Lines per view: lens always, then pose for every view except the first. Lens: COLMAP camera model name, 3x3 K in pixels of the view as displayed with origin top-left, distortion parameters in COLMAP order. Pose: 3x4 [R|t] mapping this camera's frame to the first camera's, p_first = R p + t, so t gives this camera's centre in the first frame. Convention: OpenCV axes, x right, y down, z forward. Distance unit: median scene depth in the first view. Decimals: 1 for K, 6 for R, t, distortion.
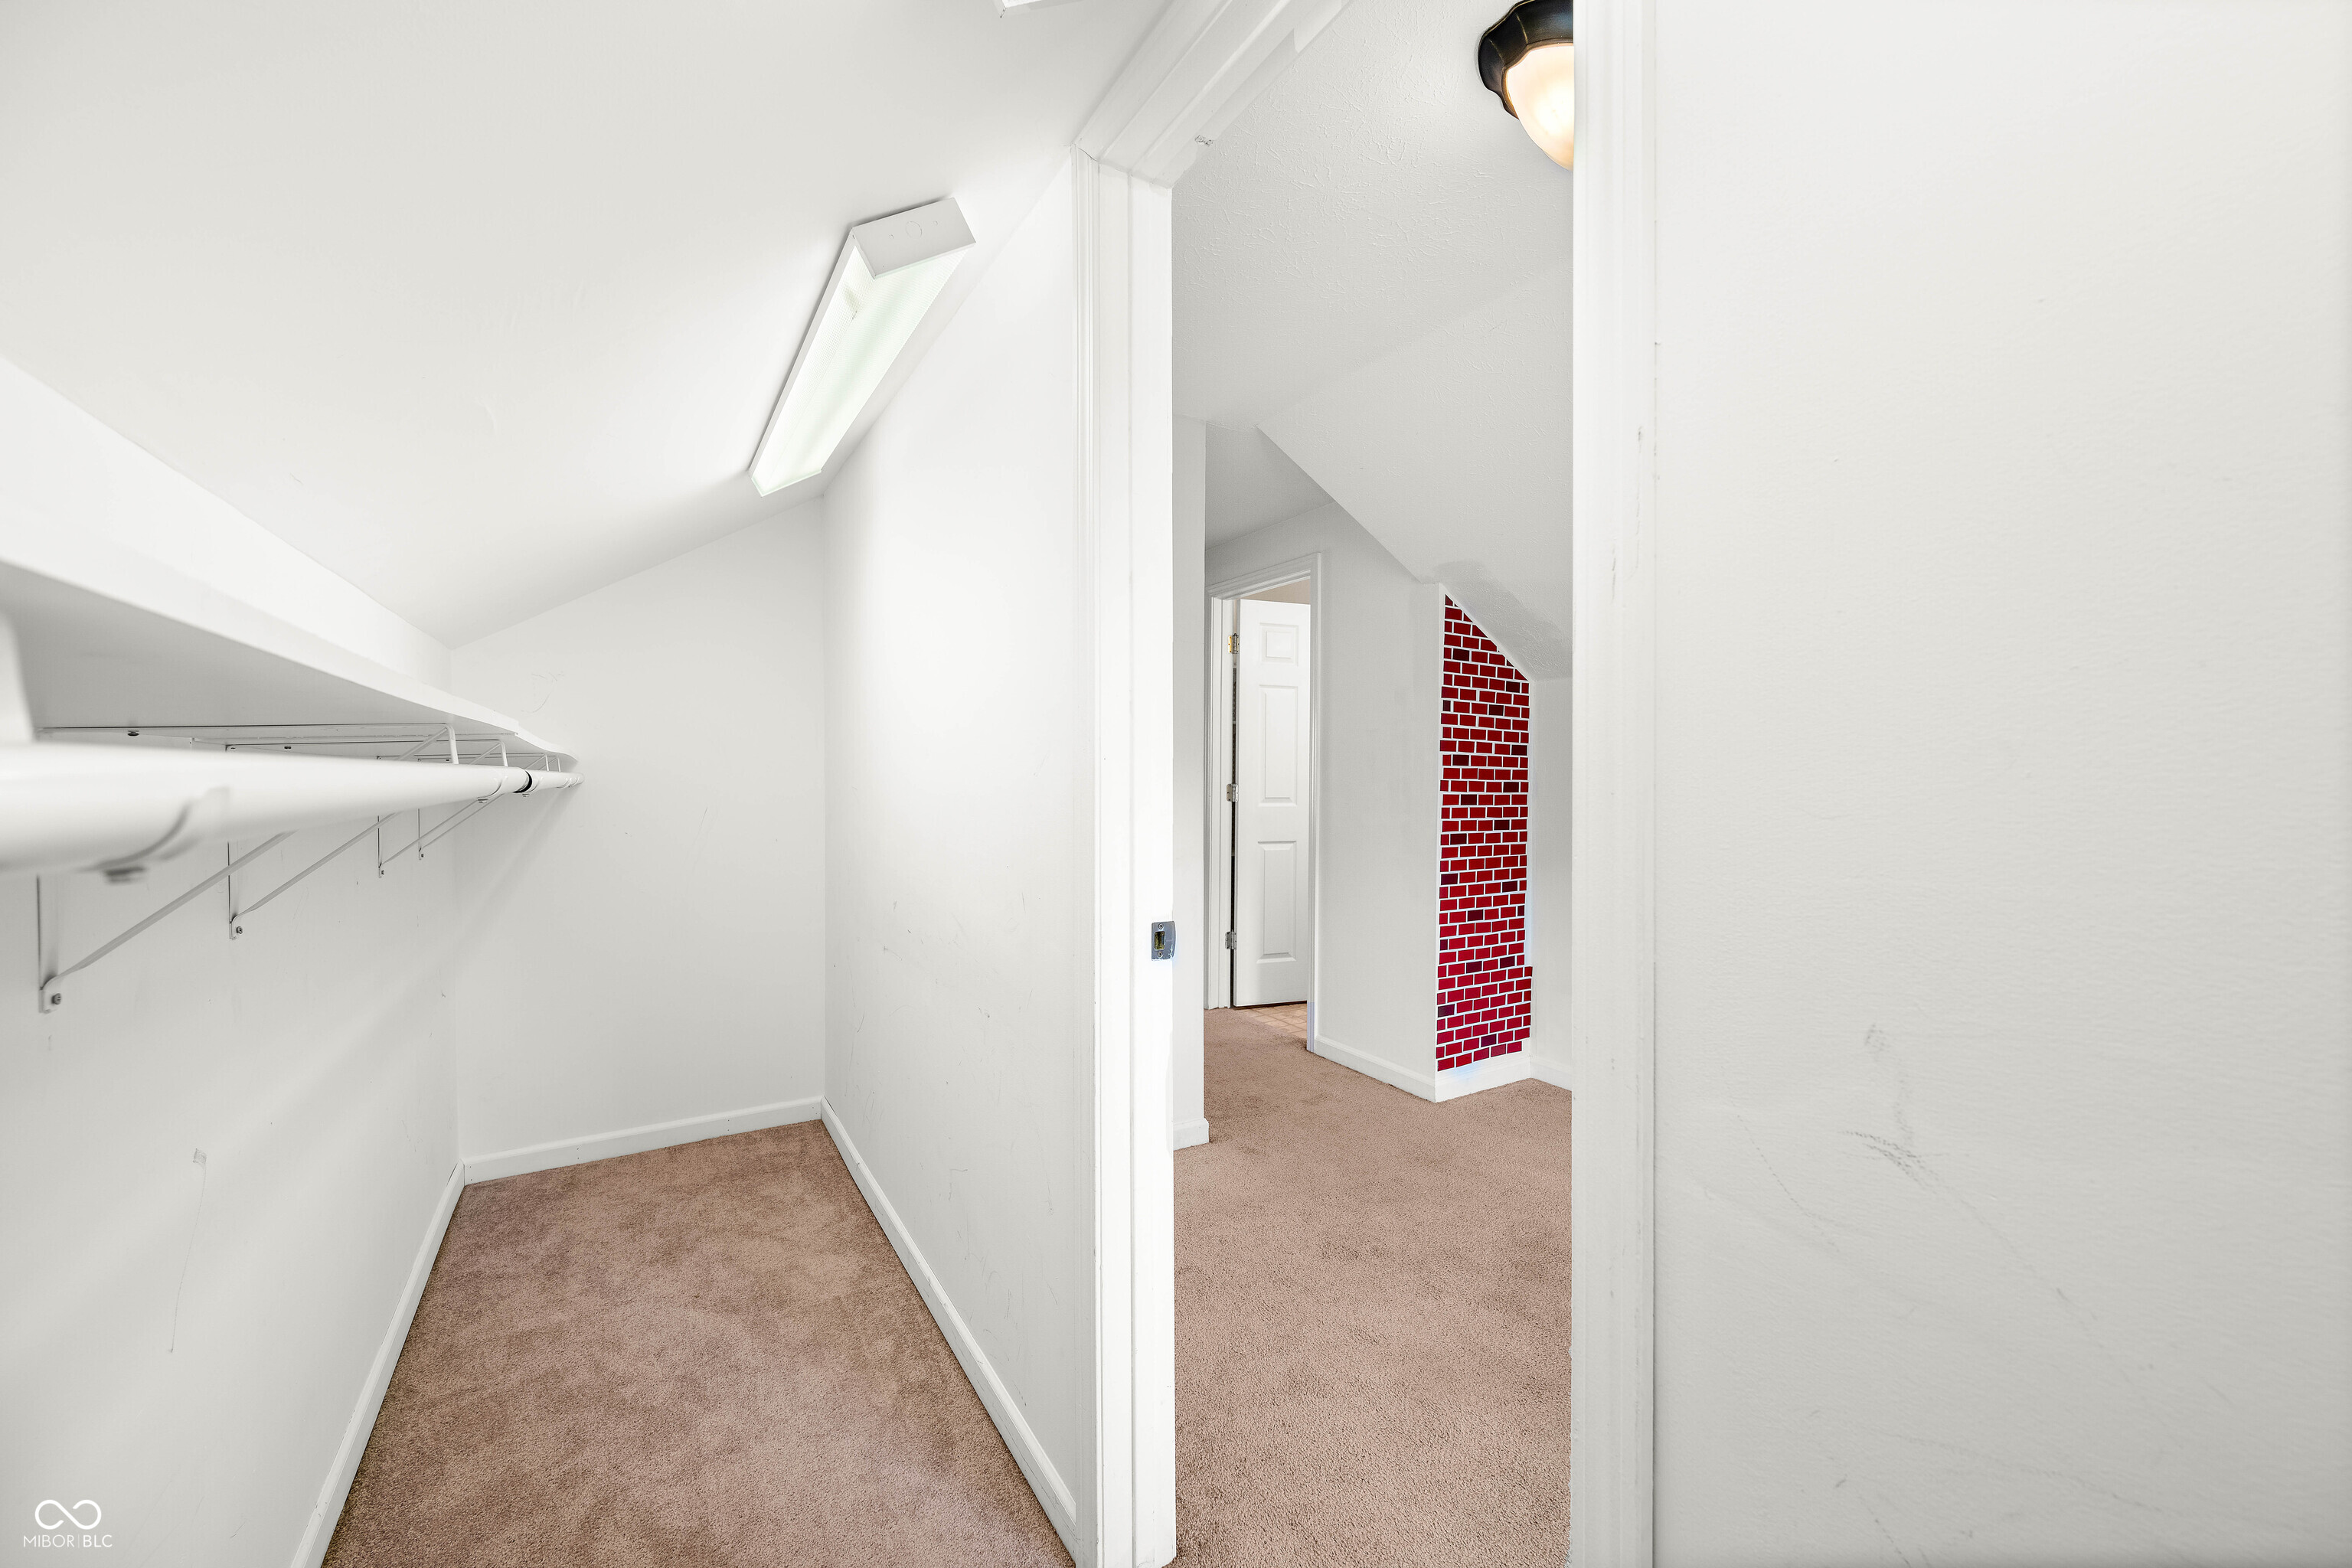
lens RADIAL K [[924.0, 0, 1180.2], [0, 924.0, 768.1], [0, 0, 1]] dist [0.000067, 0.000176]
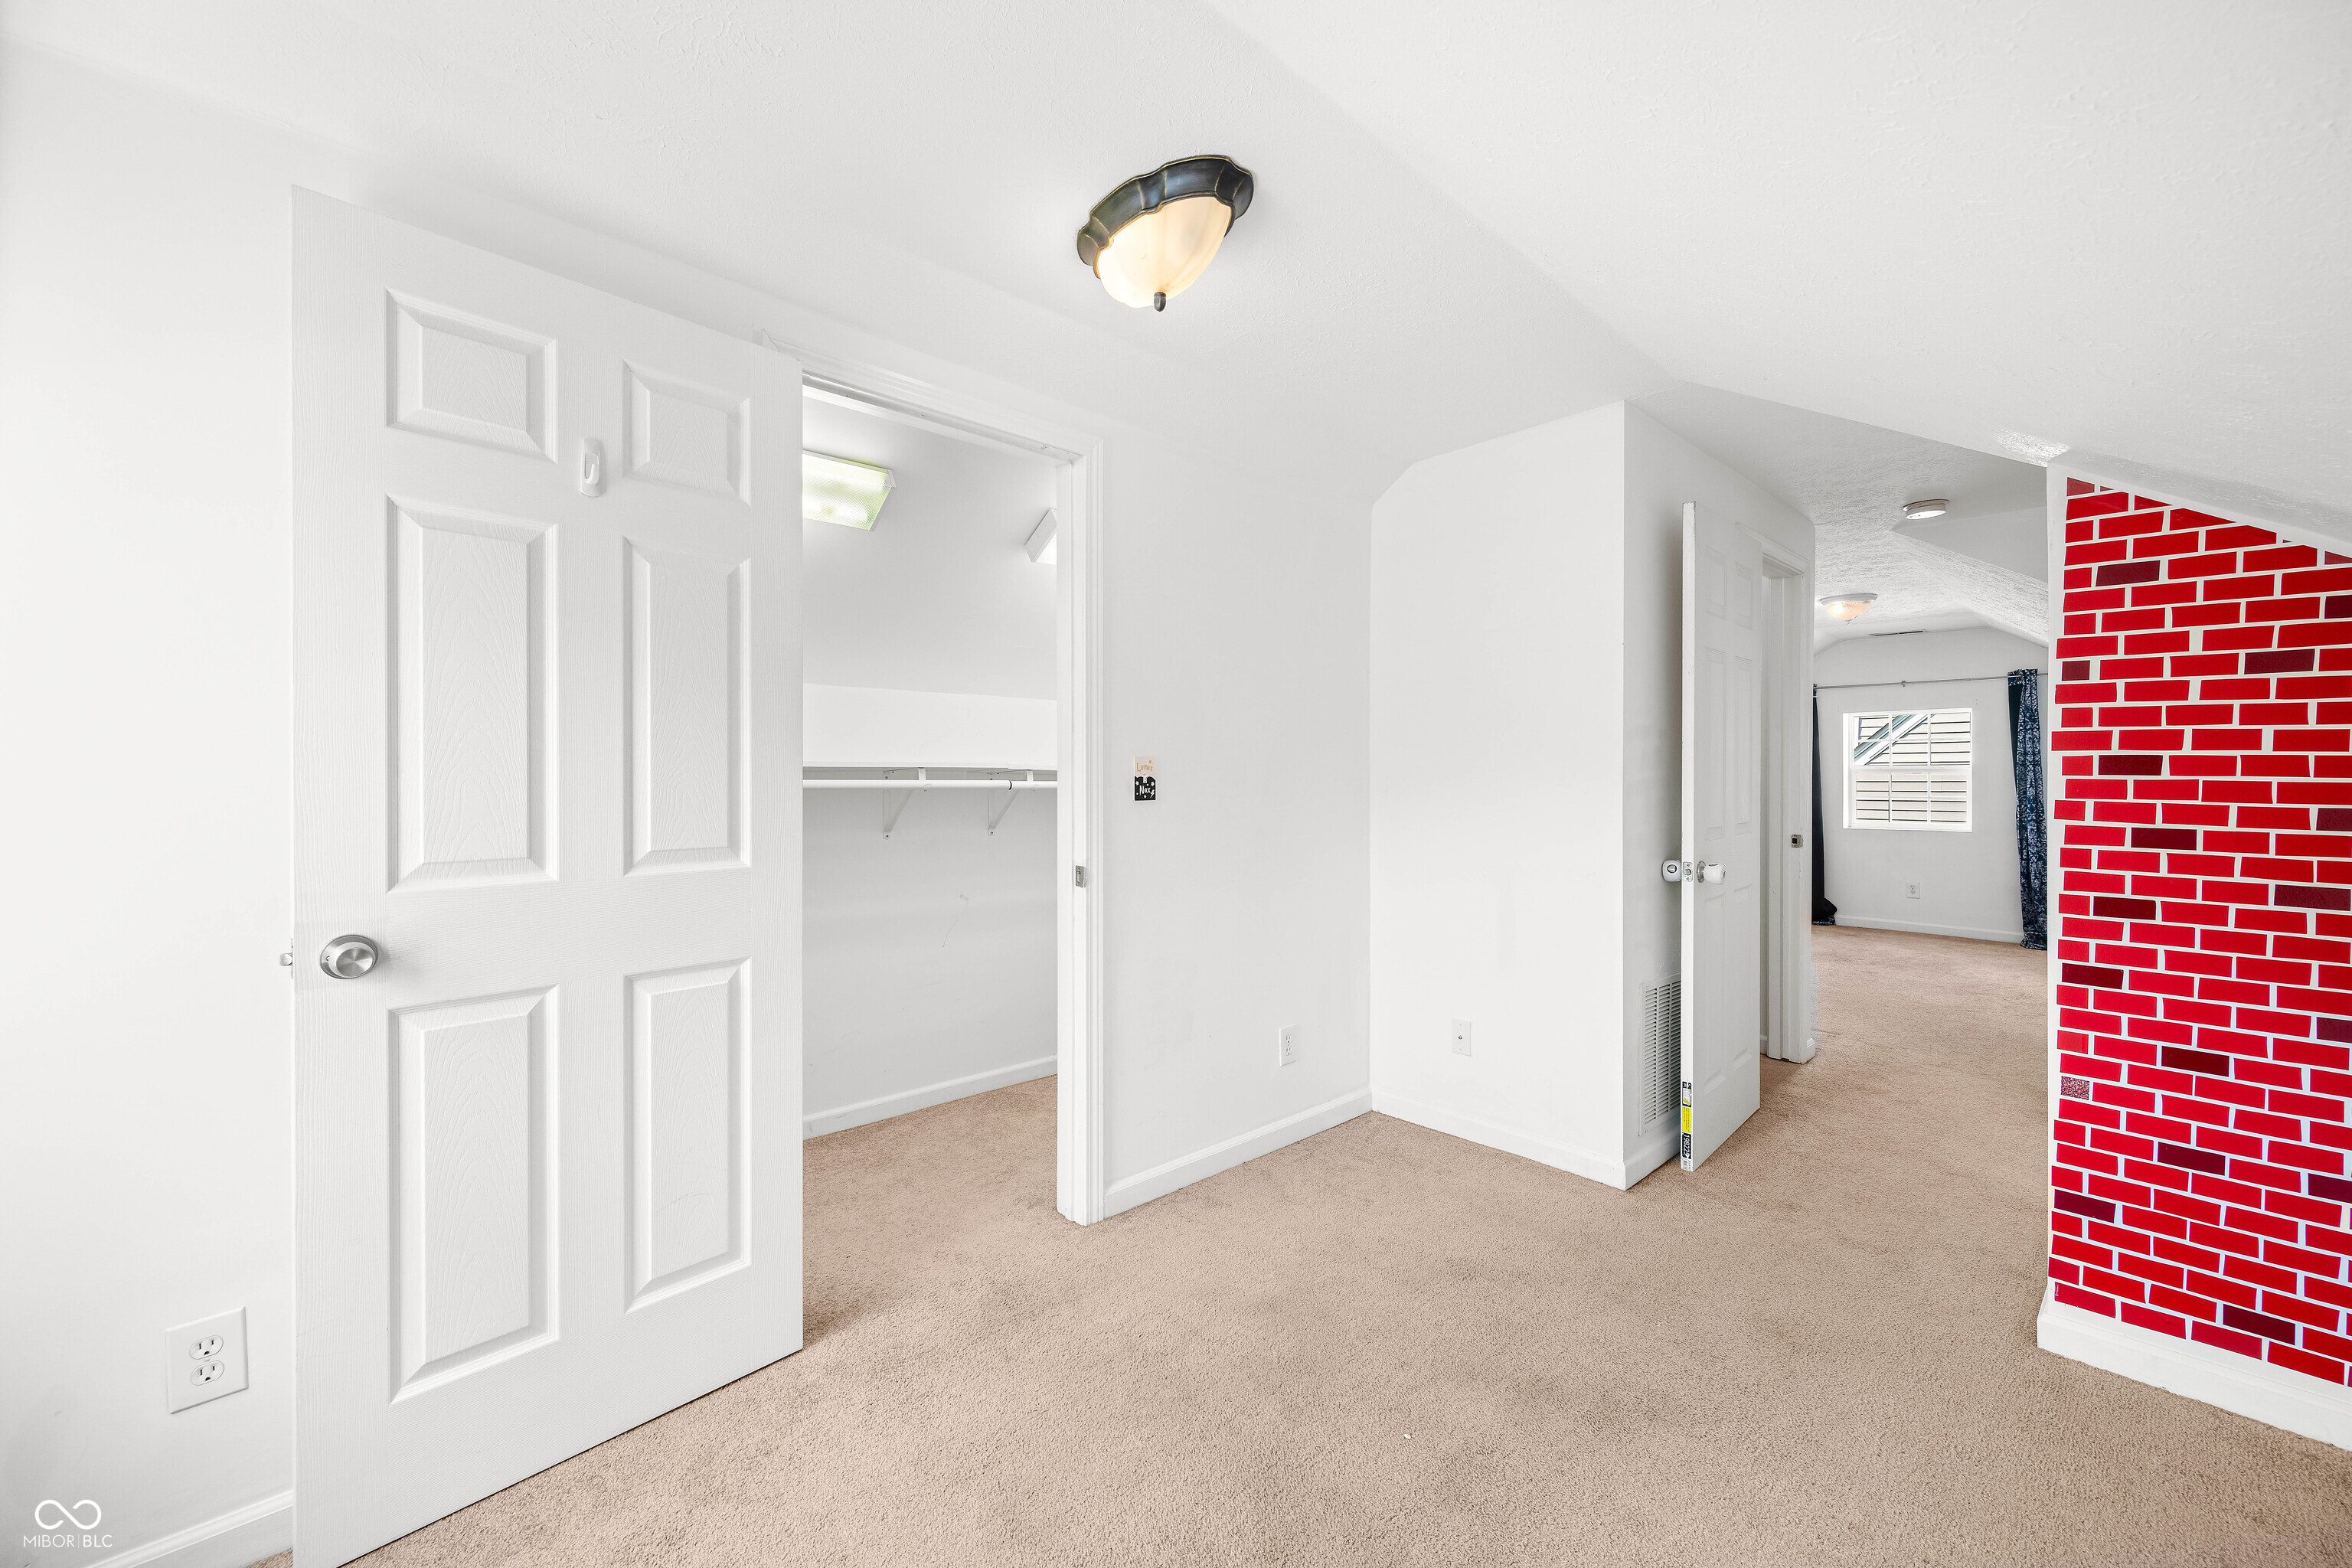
lens RADIAL K [[906.6, 0, 1176.0], [0, 906.6, 784.0], [0, 0, 1]] dist [0.000207, 0.000132]
pose [[0.202347, 0.003868, -0.979306, 0.715230], [0.000750, 0.999991, 0.004105, -0.000091], [0.979314, -0.001565, 0.202343, 0.336702]]
